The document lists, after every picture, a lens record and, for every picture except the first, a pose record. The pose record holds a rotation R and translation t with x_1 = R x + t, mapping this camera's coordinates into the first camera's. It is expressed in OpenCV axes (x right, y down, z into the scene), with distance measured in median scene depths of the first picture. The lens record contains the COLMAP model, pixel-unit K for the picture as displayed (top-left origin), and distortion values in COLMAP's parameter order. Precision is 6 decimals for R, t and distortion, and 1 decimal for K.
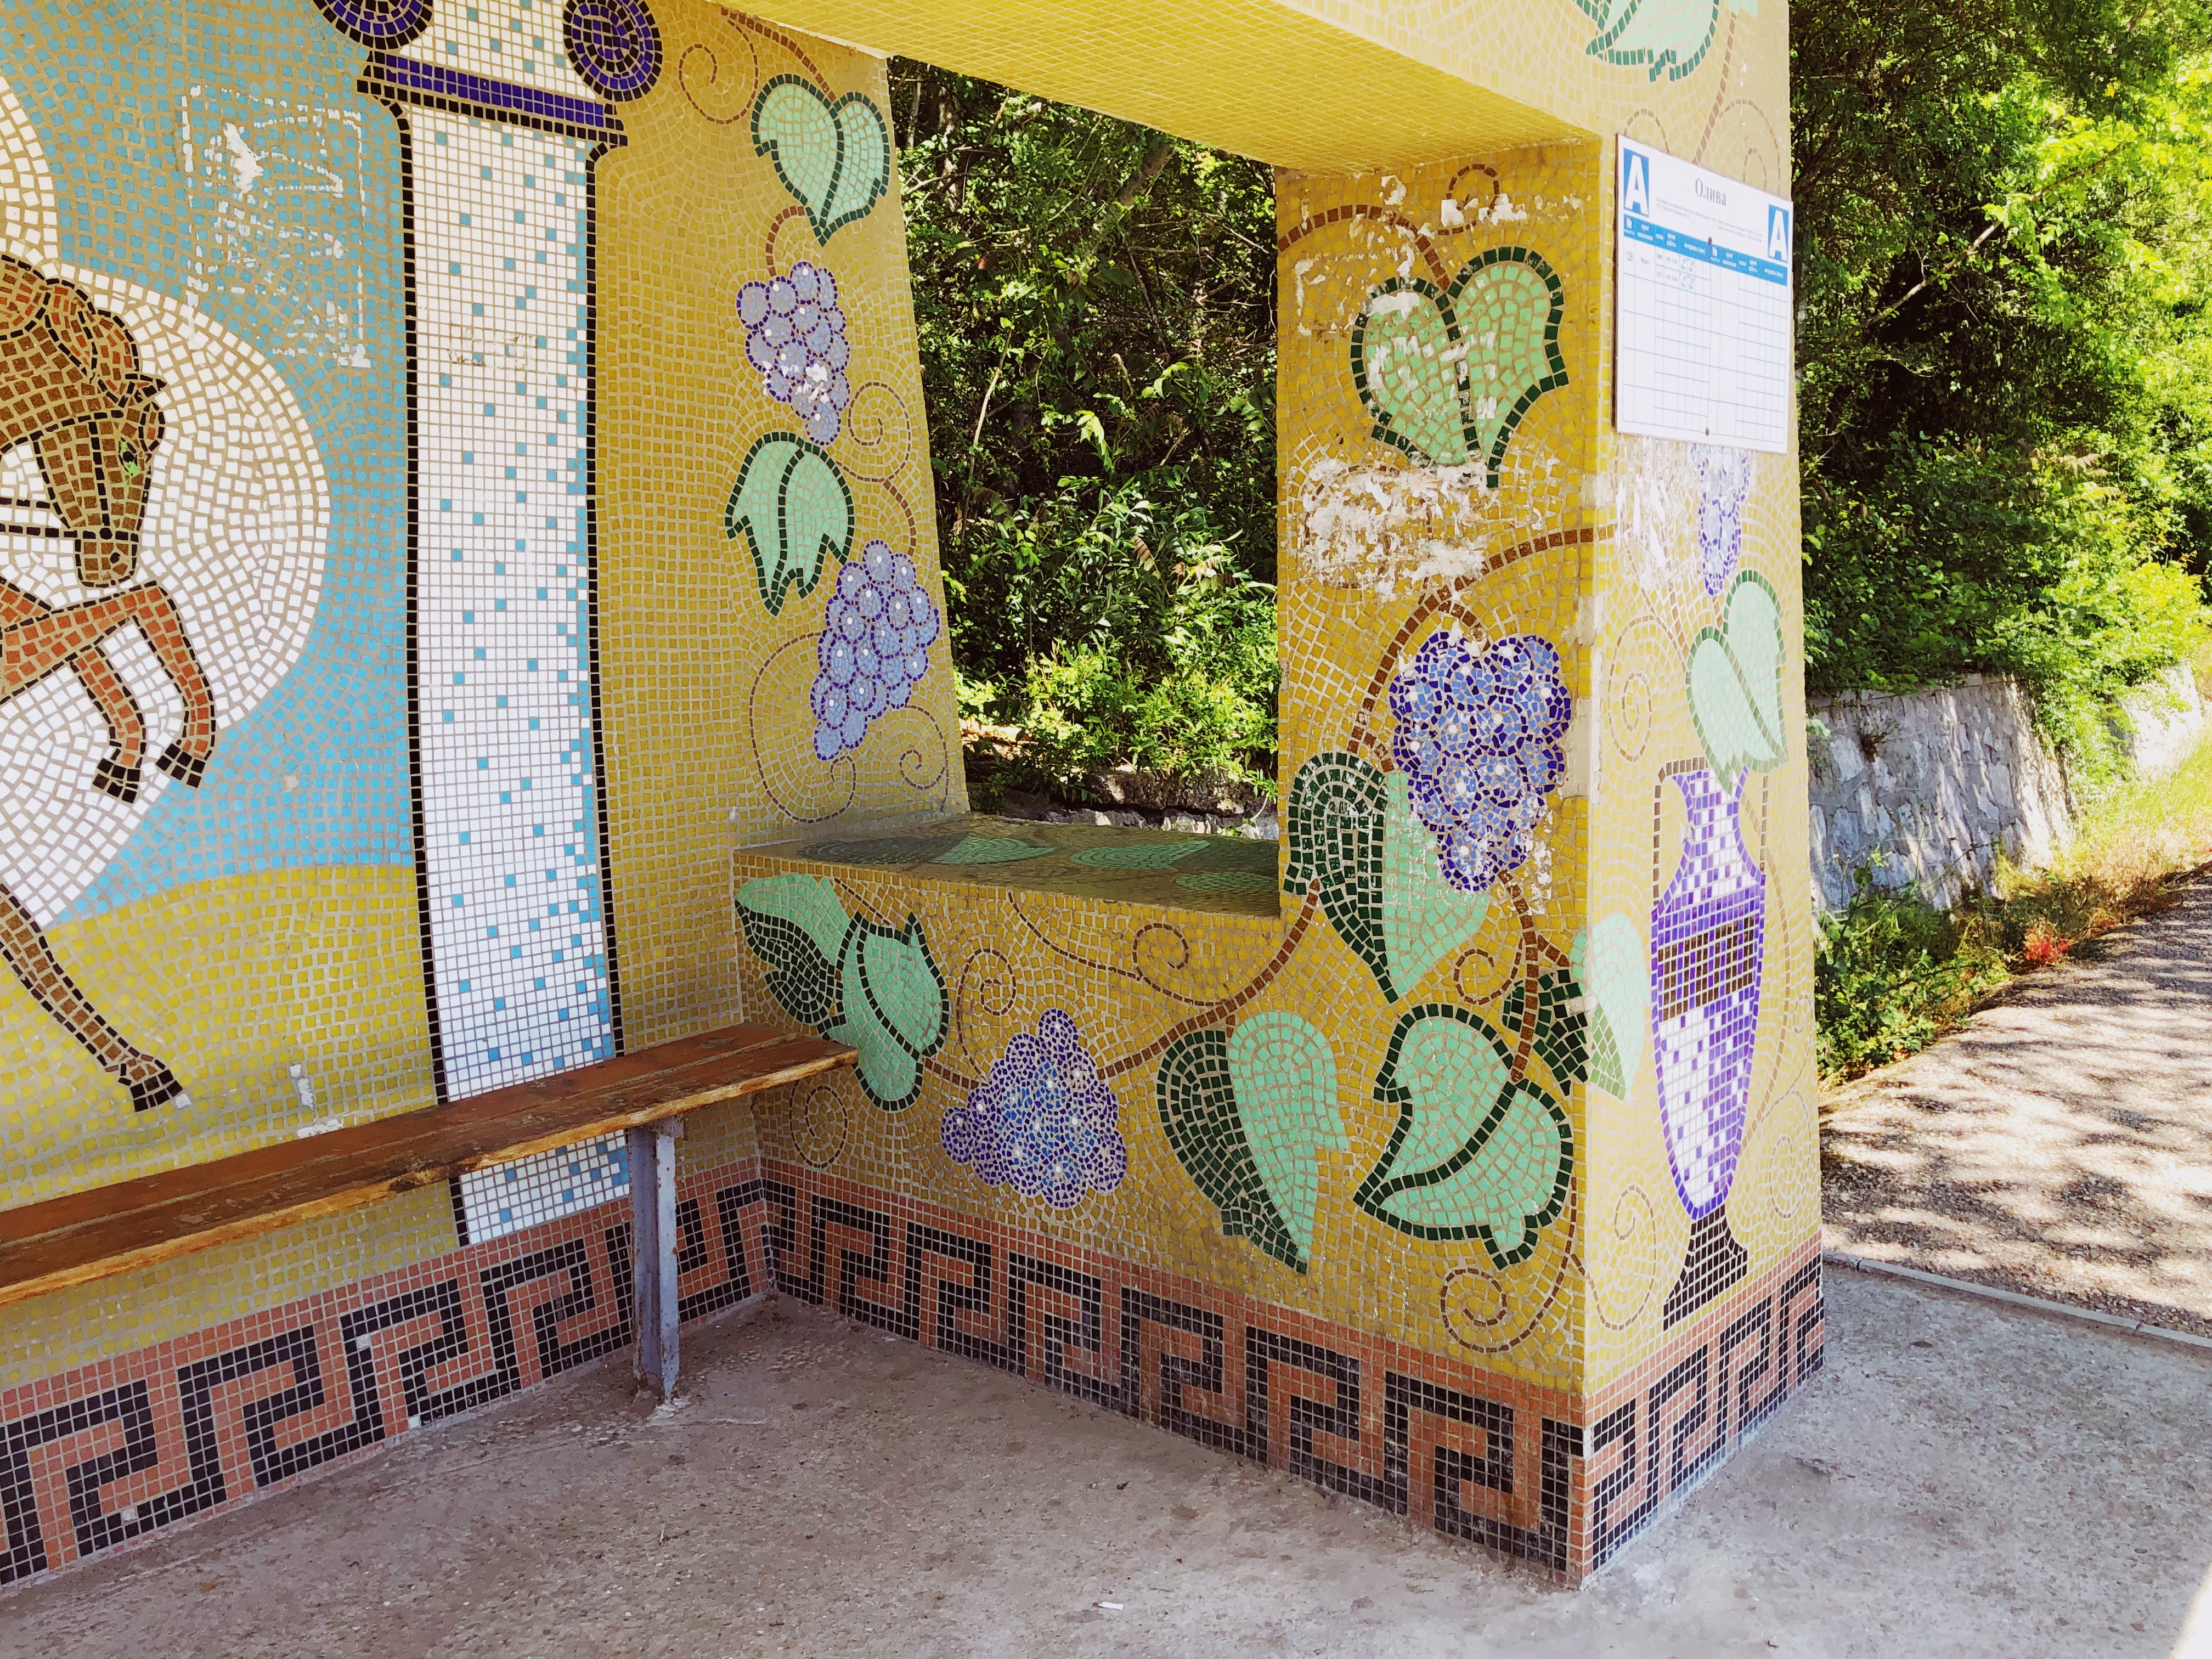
lens RADIAL K [[1915.0, 0, 1133.7], [0, 1915.0, 736.4], [0, 0, 1]] dist [-0.006484, 0.056194]
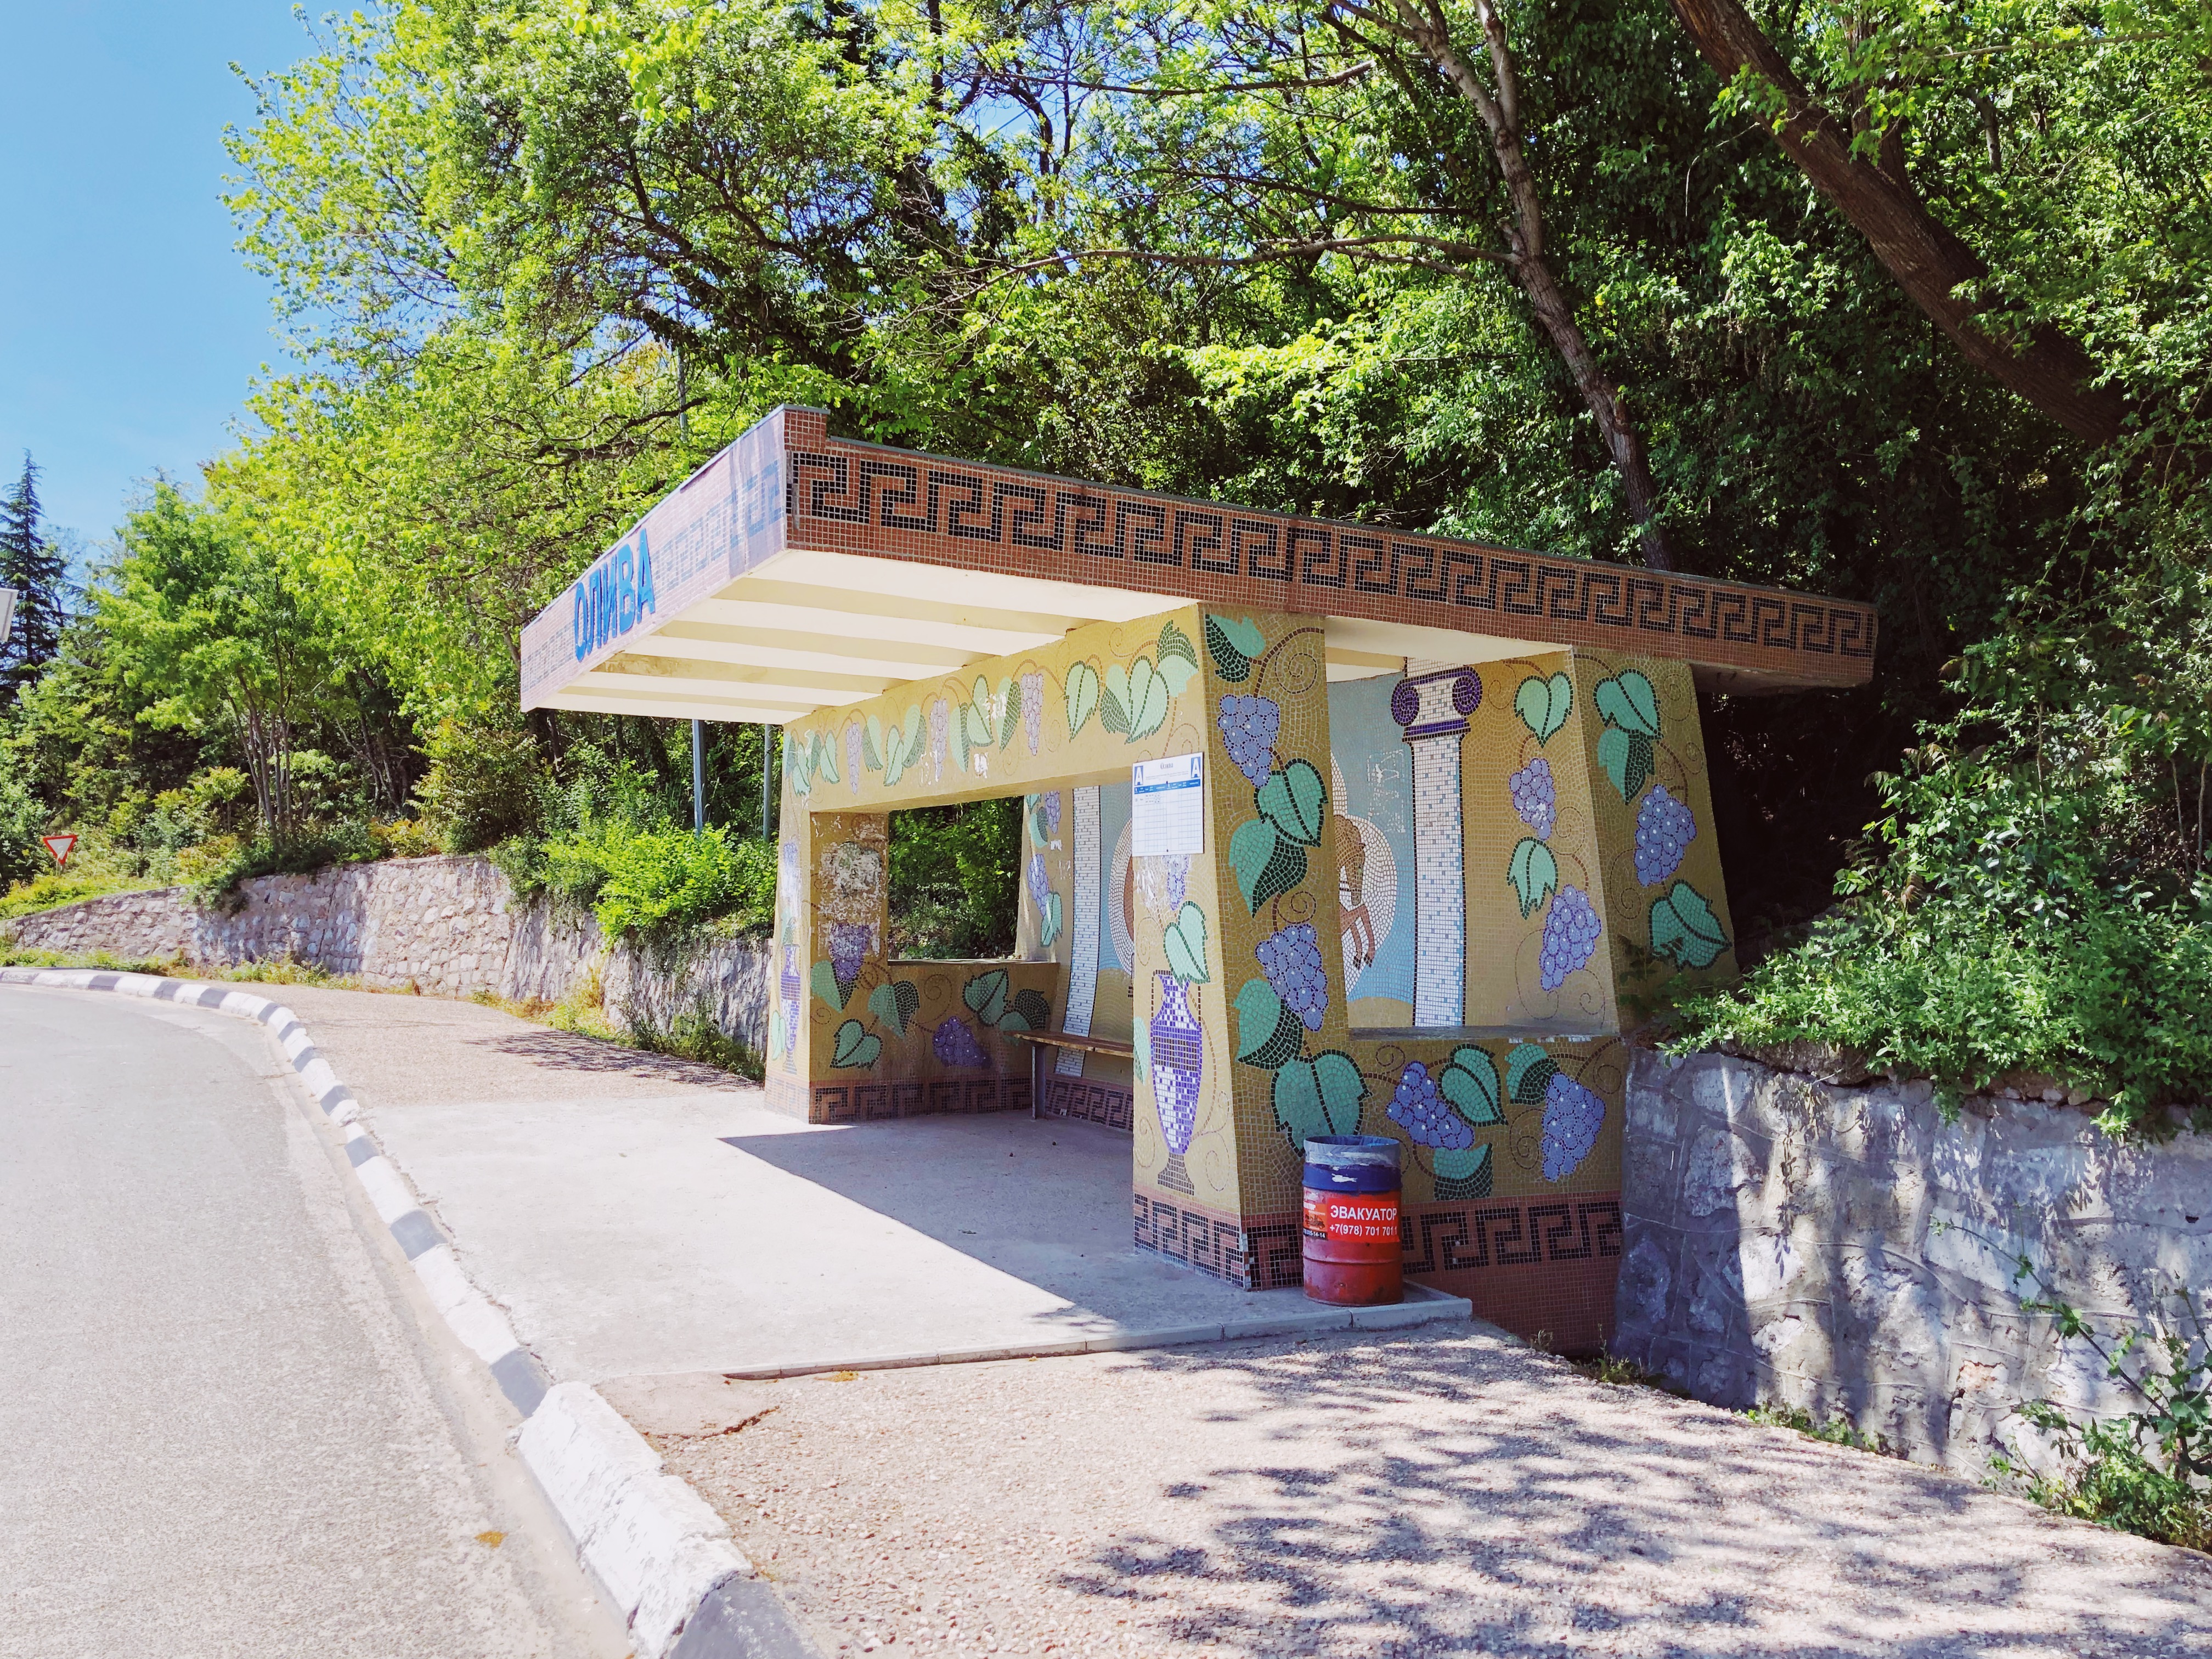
lens RADIAL K [[1838.6, 0, 1108.0], [0, 1838.6, 896.1], [0, 0, 1]] dist [0.044212, -0.002428]
pose [[-0.423894, -0.003837, -0.905704, 2.538673], [-0.077025, 0.996521, 0.031828, -0.159488], [0.902431, 0.083253, -0.422715, 1.923660]]
